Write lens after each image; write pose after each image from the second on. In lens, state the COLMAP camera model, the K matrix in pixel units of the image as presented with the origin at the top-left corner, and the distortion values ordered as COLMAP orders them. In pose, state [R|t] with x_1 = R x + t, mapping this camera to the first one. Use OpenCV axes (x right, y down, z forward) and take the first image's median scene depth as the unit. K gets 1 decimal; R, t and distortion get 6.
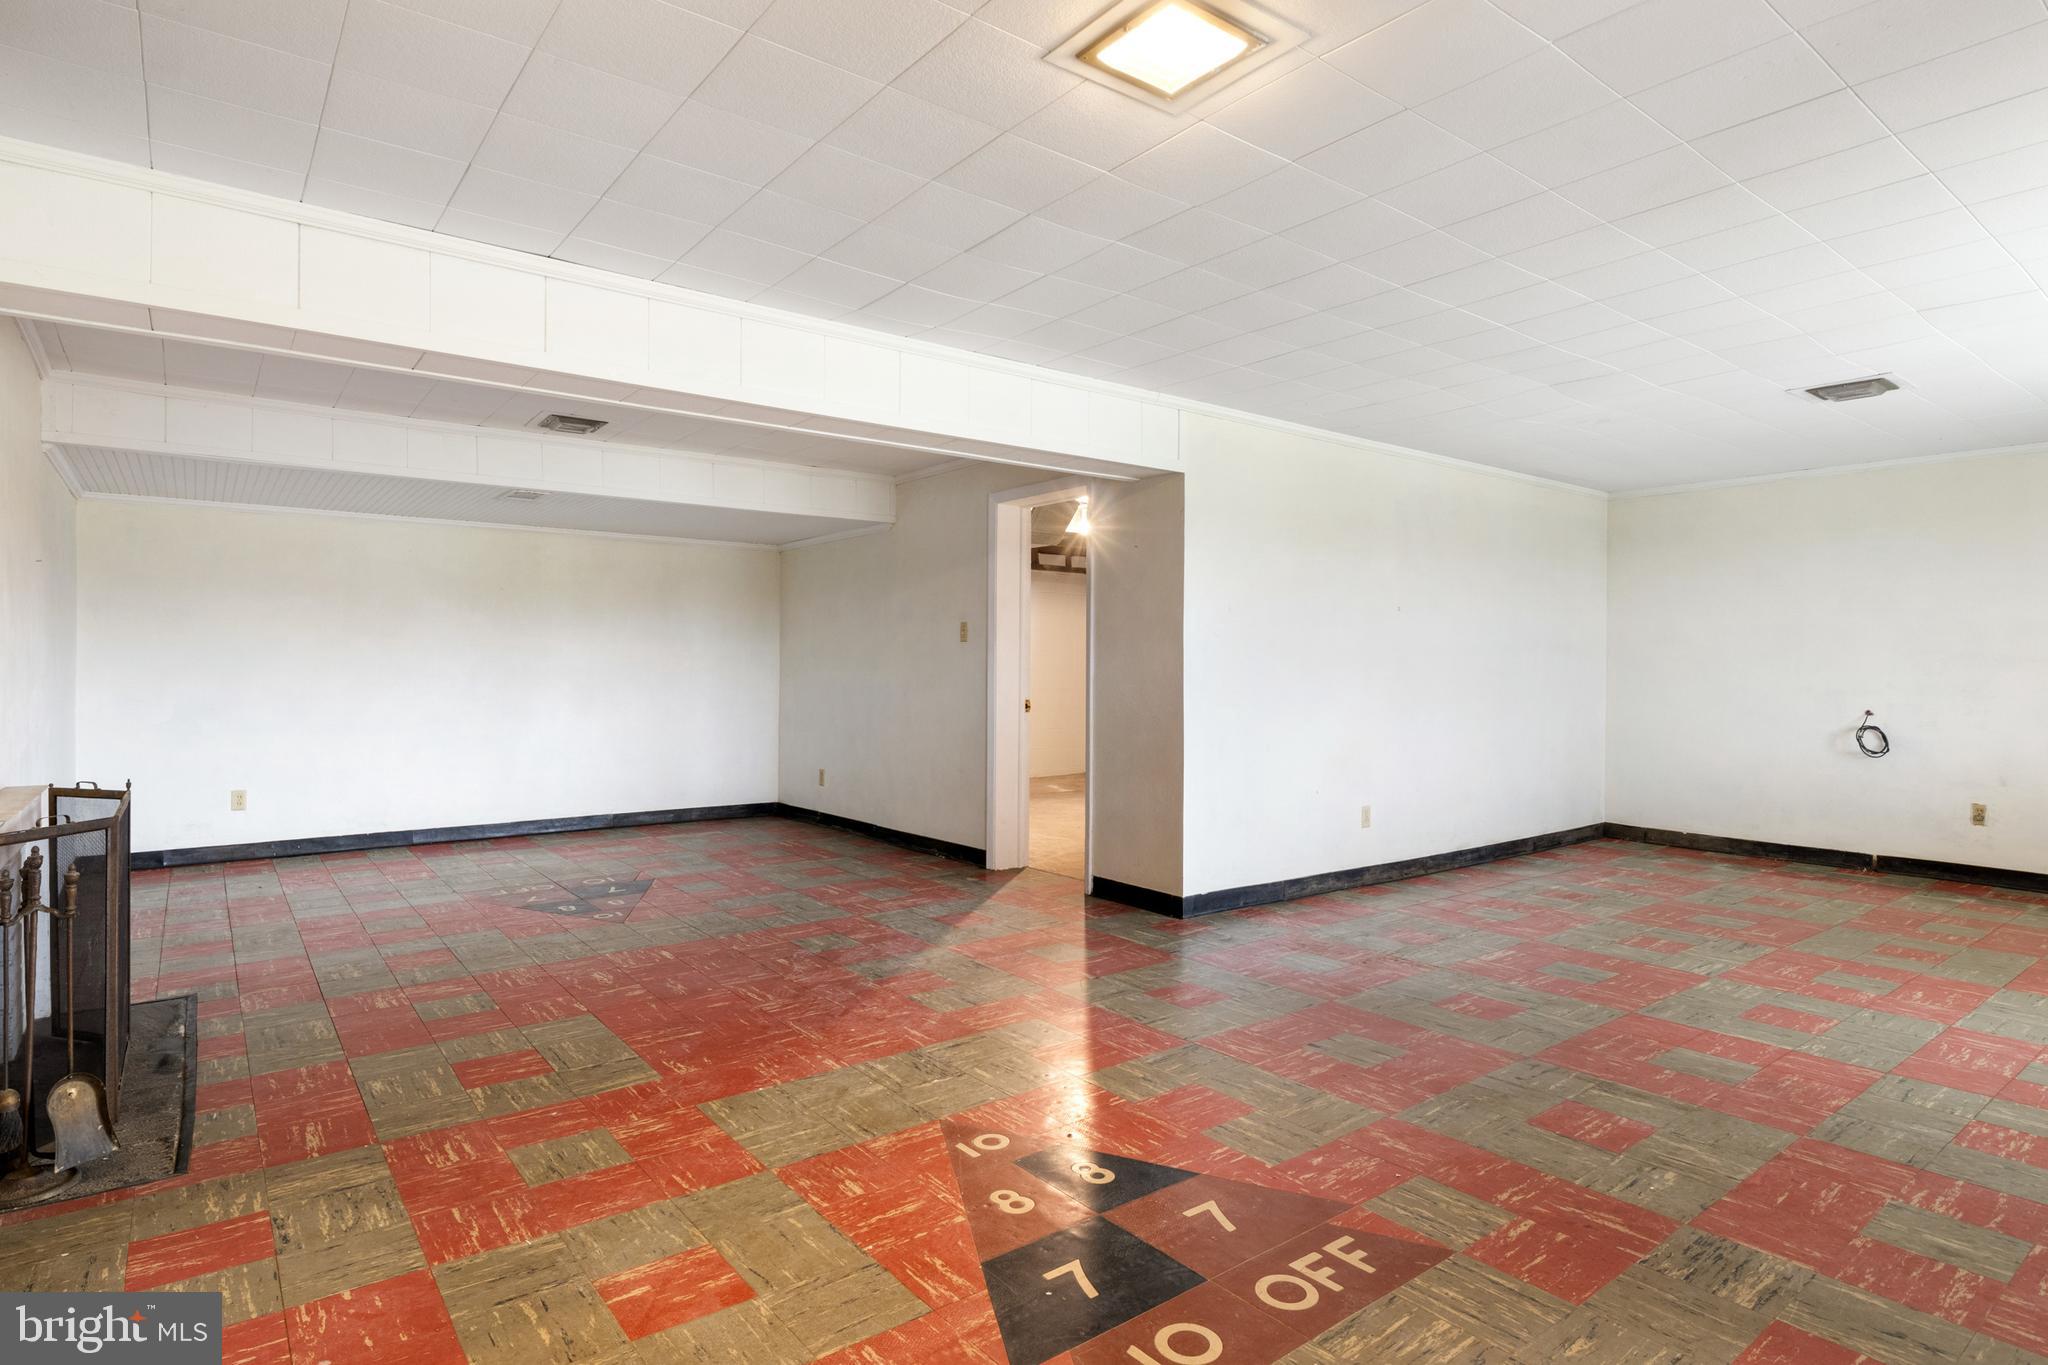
lens RADIAL K [[1088.4, 0, 1013.0], [0, 1088.4, 678.2], [0, 0, 1]] dist [-0.003927, 0.000420]
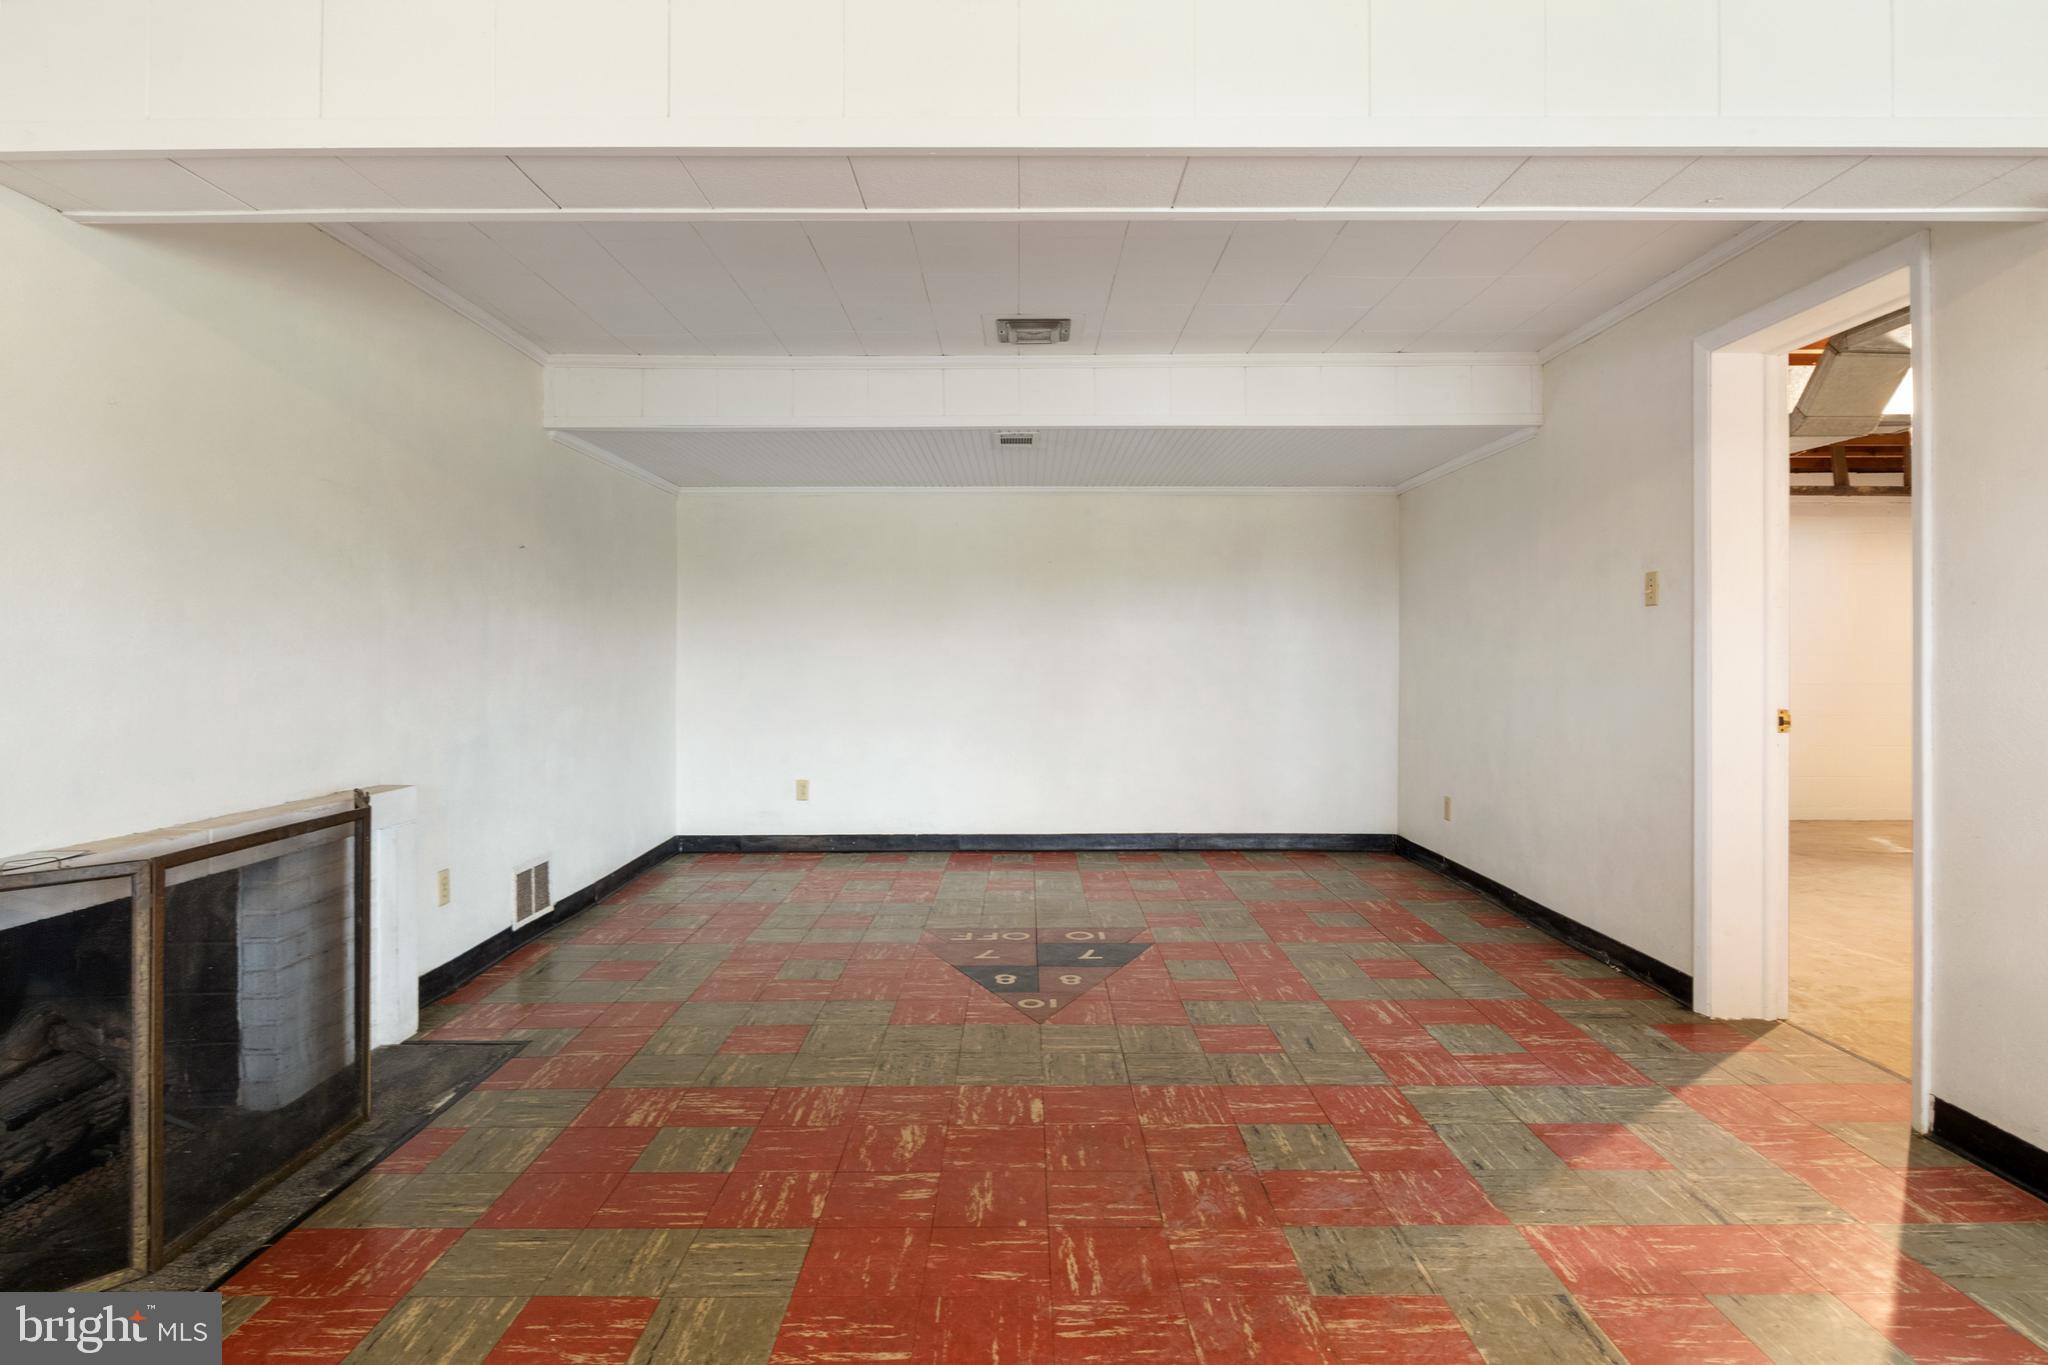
lens RADIAL K [[1088.4, 0, 1023.7], [0, 1088.4, 646.3], [0, 0, 1]] dist [-0.003927, 0.000420]
pose [[0.794416, -0.007611, -0.607327, 0.046318], [-0.001792, 0.999888, -0.014874, -0.003227], [0.607372, 0.012904, 0.794313, 0.383585]]
